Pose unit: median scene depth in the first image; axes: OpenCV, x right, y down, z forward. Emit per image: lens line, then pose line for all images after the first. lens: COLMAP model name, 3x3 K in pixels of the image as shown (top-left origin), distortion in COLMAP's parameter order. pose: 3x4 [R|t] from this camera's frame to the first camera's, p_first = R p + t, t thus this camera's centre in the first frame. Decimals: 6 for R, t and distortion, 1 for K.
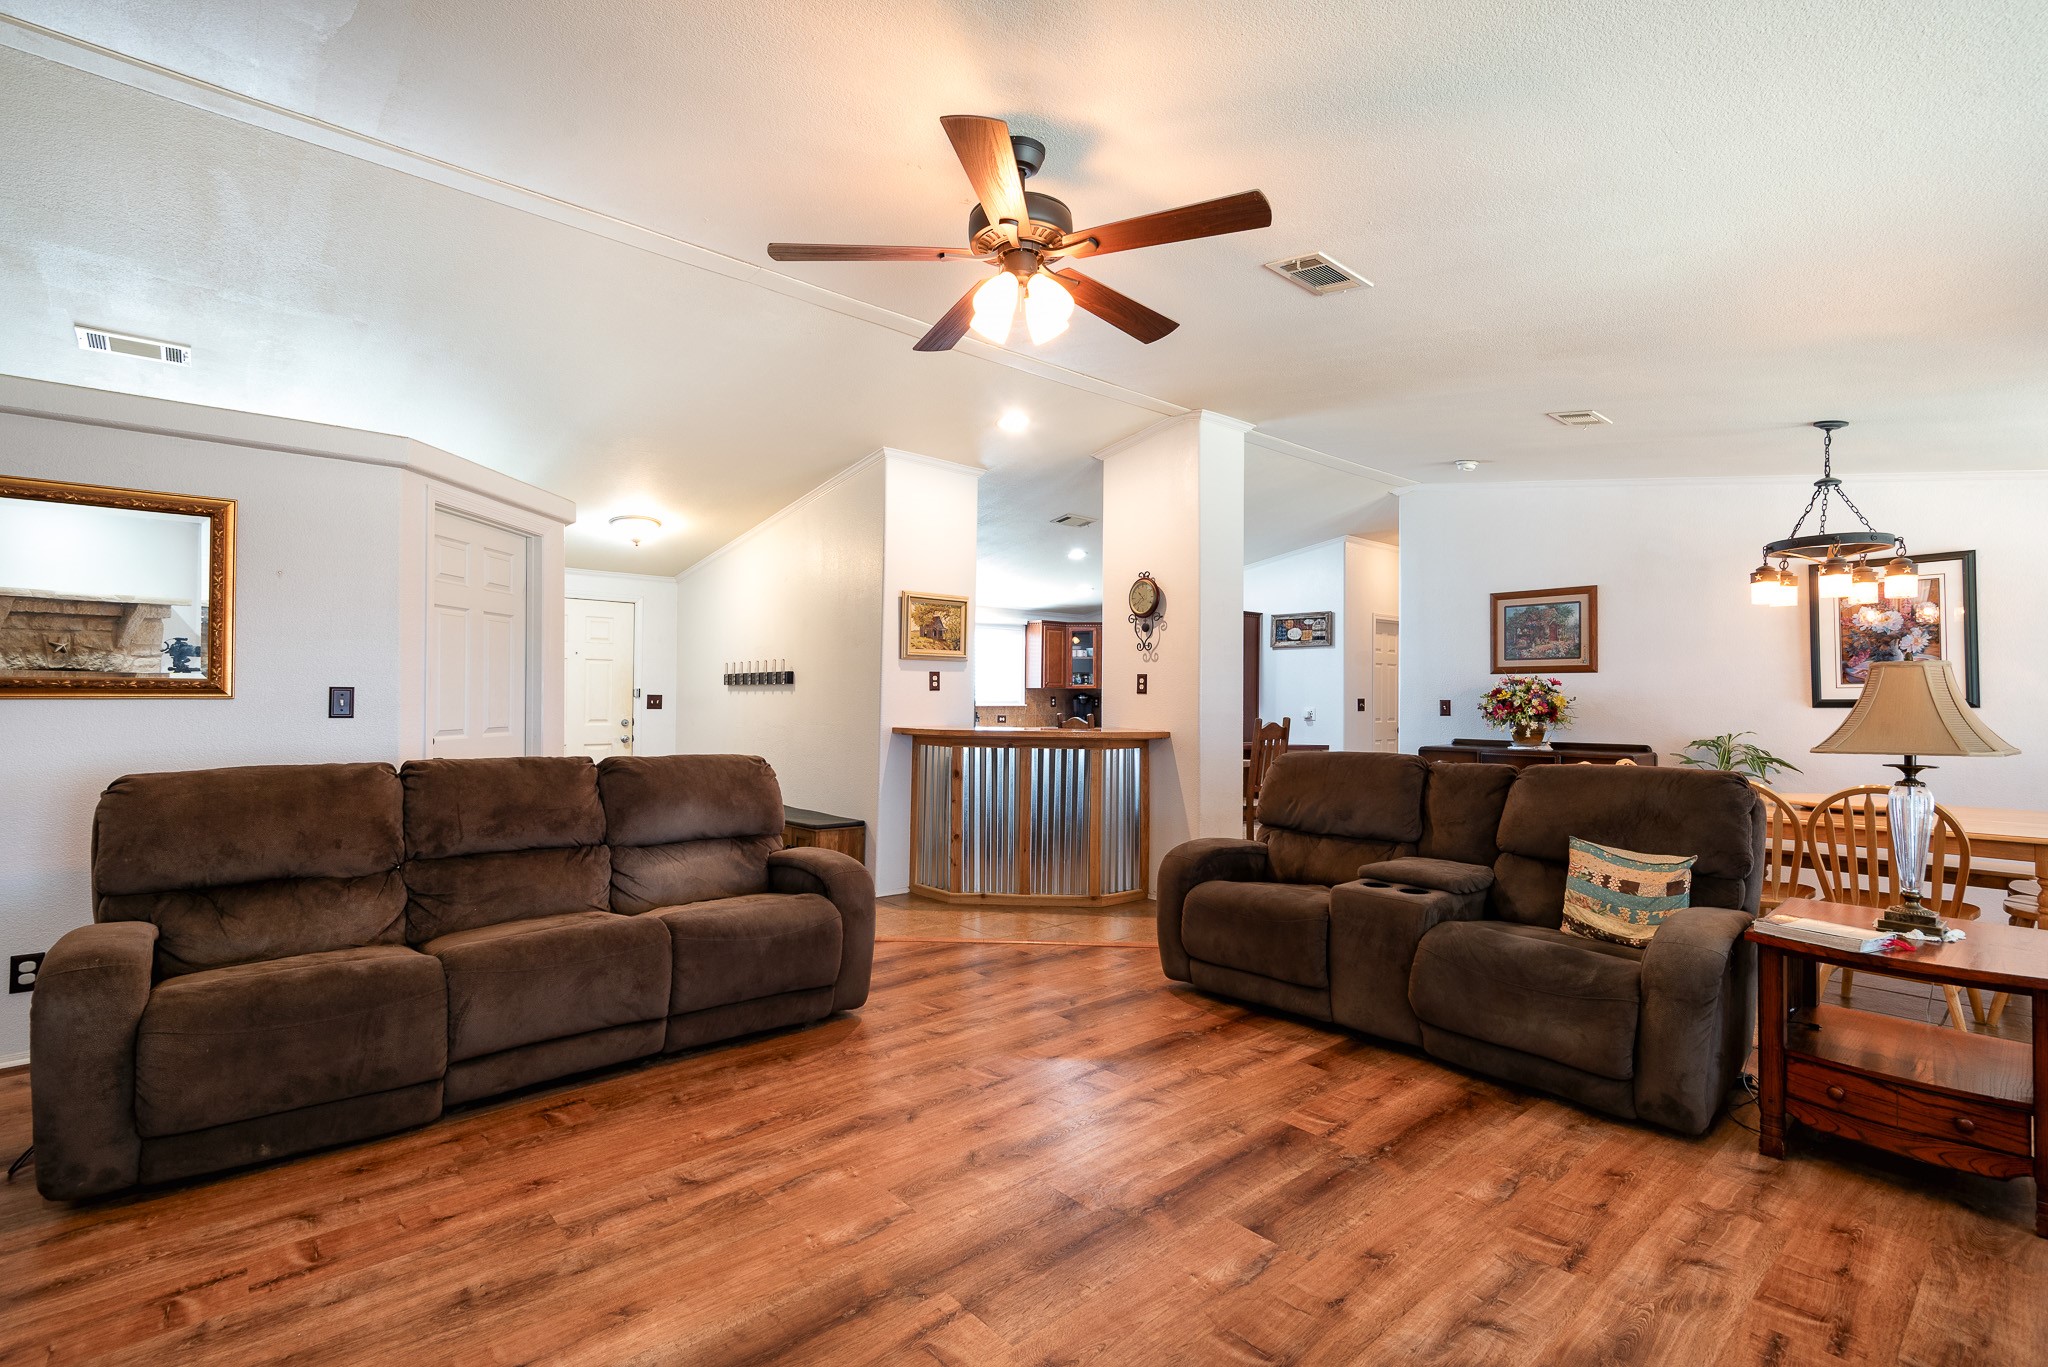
lens RADIAL K [[925.3, 0, 1026.0], [0, 925.3, 688.5], [0, 0, 1]] dist [0.012394, -0.006812]
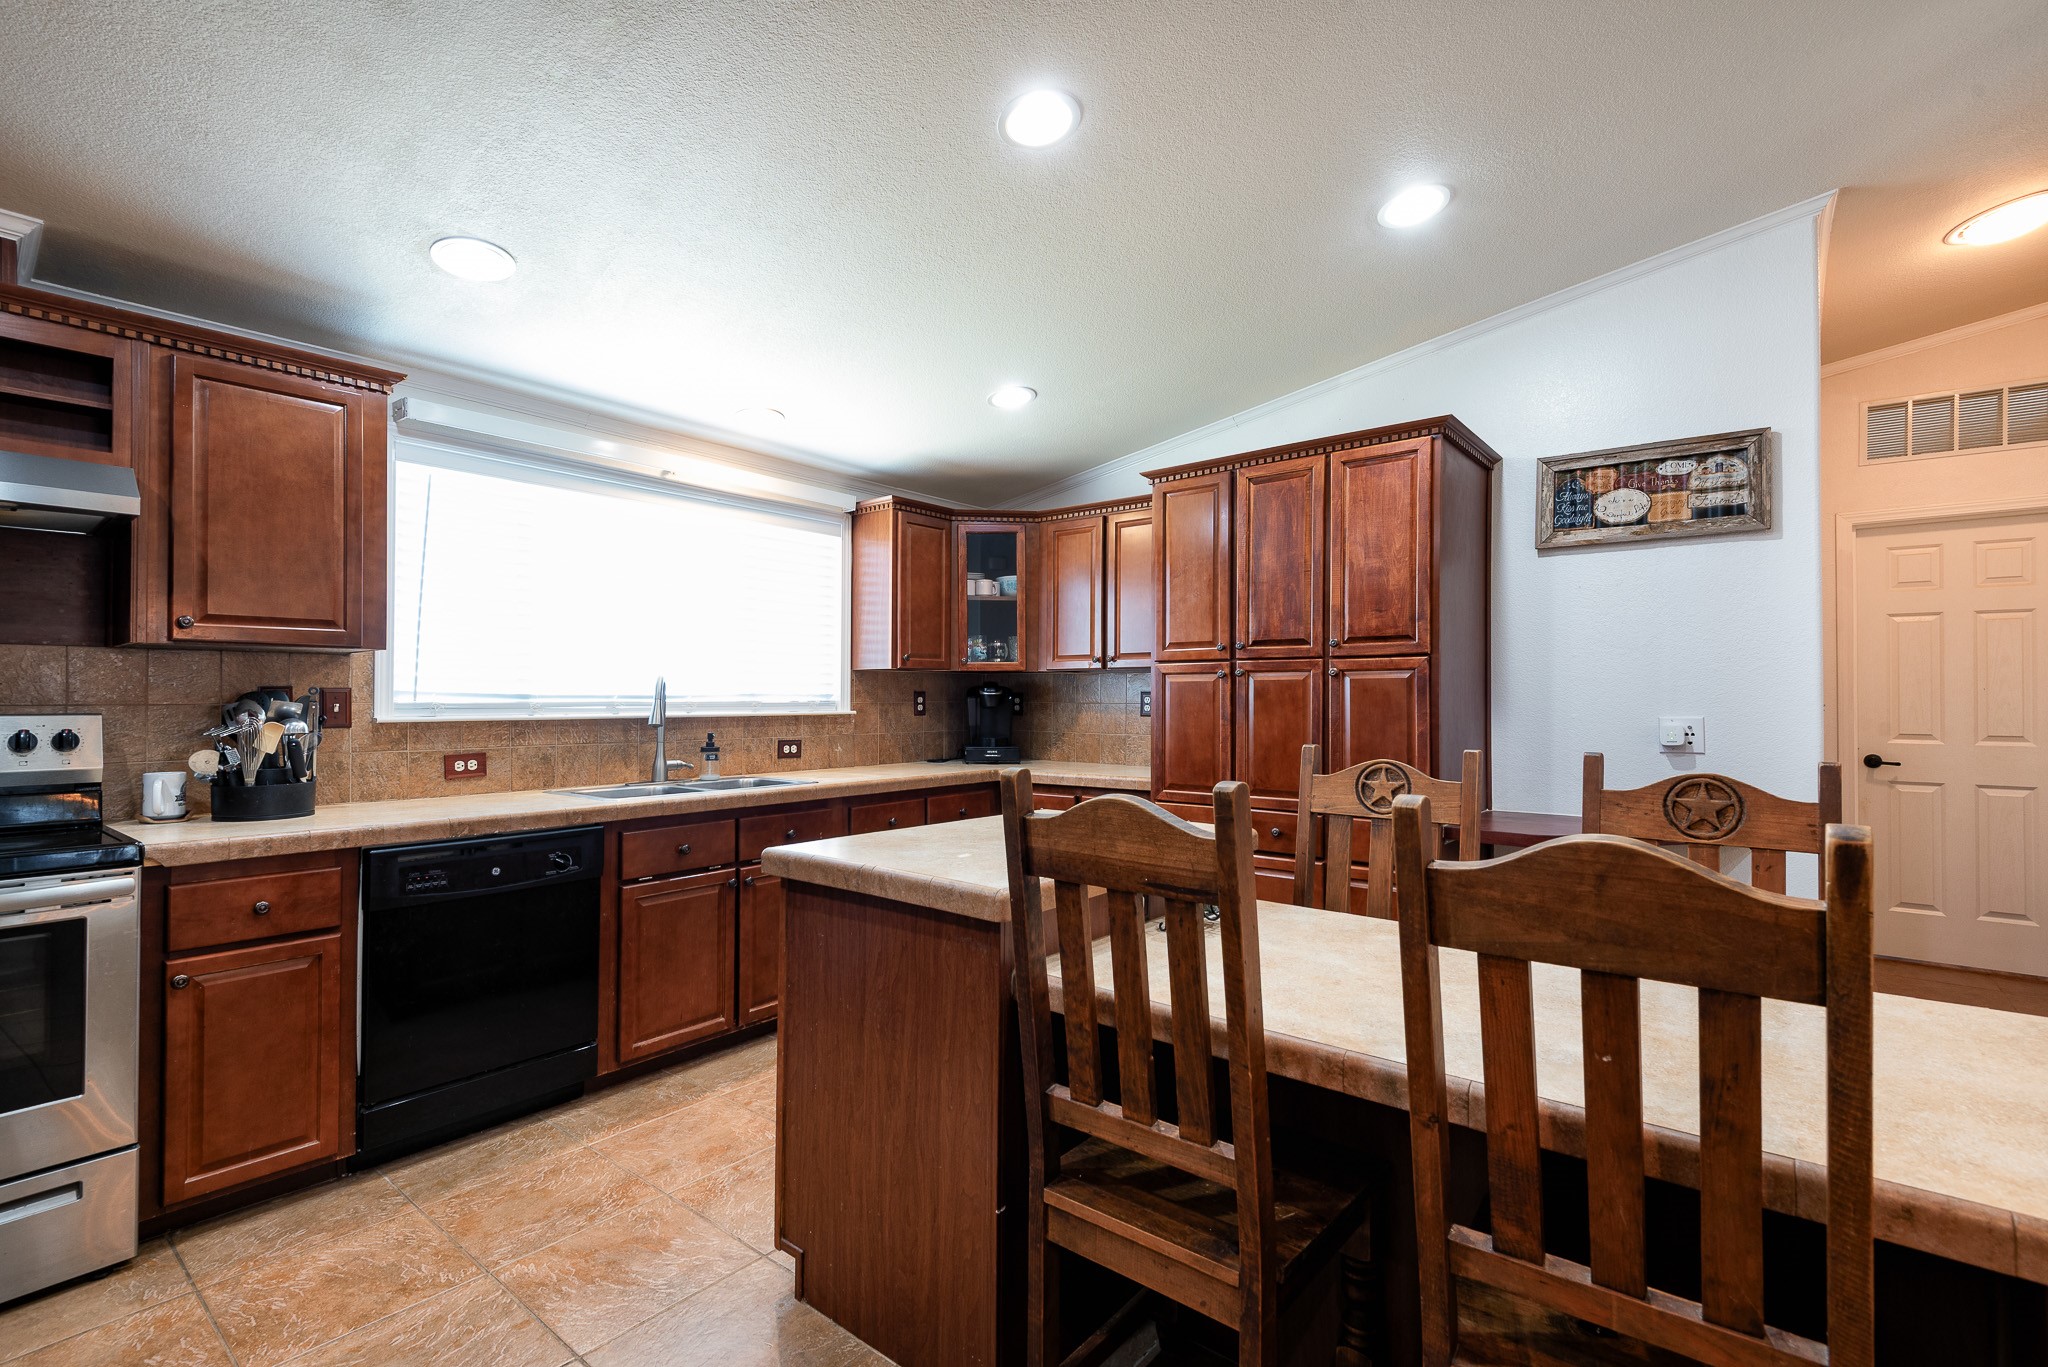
lens RADIAL K [[925.3, 0, 1022.9], [0, 925.3, 679.5], [0, 0, 1]] dist [0.012394, -0.006812]
pose [[0.986223, -0.002892, 0.165394, 0.011714], [0.004490, 0.999947, -0.009286, 0.015846], [-0.165358, 0.009901, 0.986184, 1.172306]]
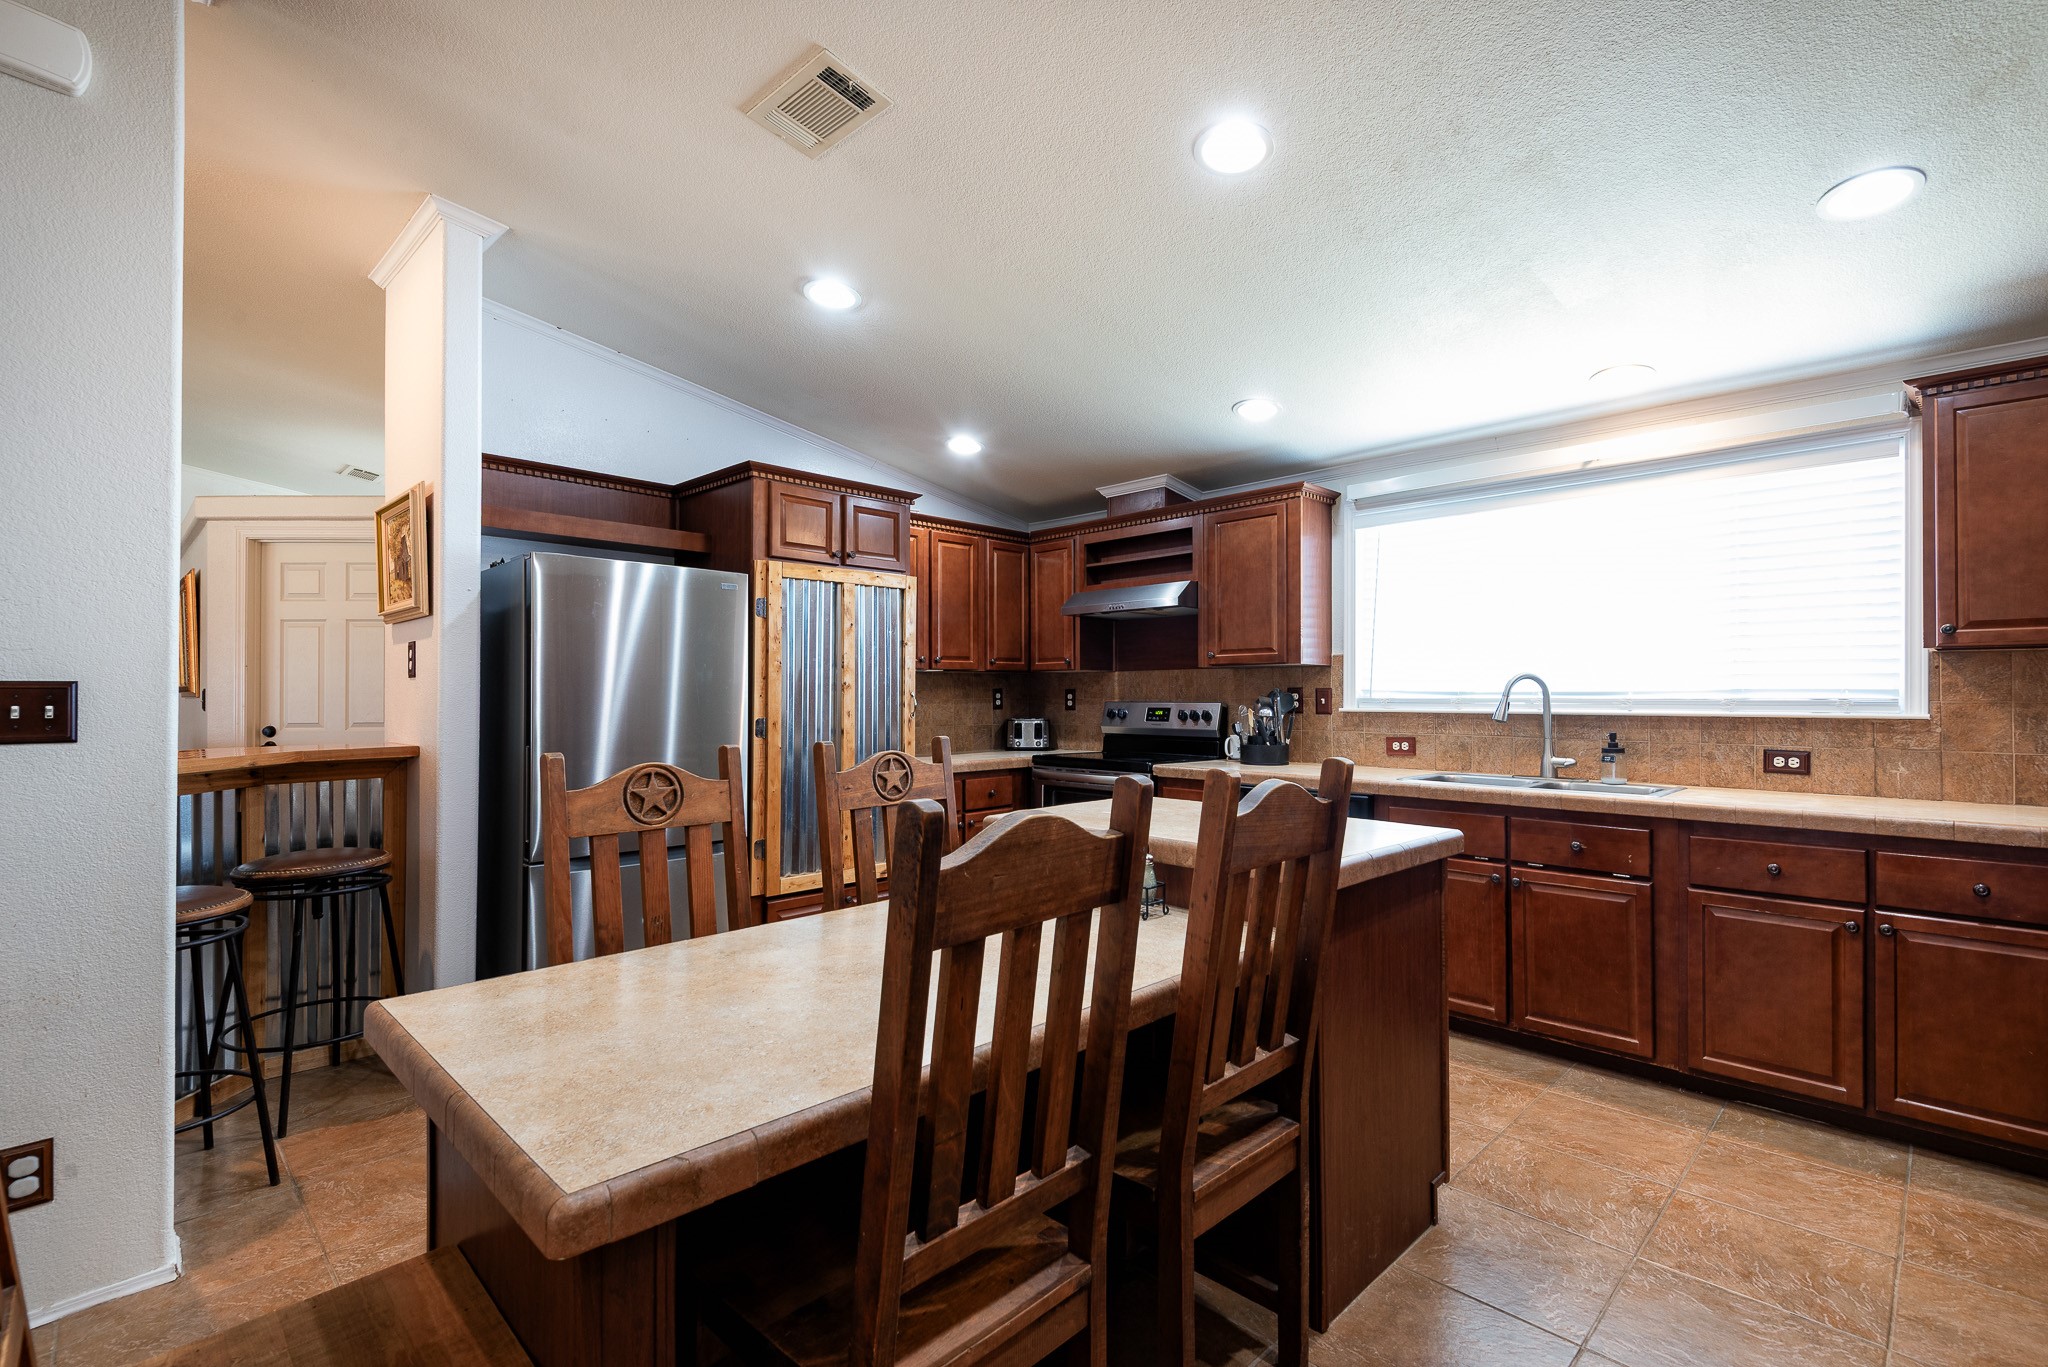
lens RADIAL K [[925.3, 0, 1013.8], [0, 925.3, 677.9], [0, 0, 1]] dist [0.012394, -0.006812]
pose [[0.061357, -0.024001, -0.997827, 0.496873], [0.010545, 0.999671, -0.023397, 0.021050], [0.998060, -0.009087, 0.061590, 1.436068]]
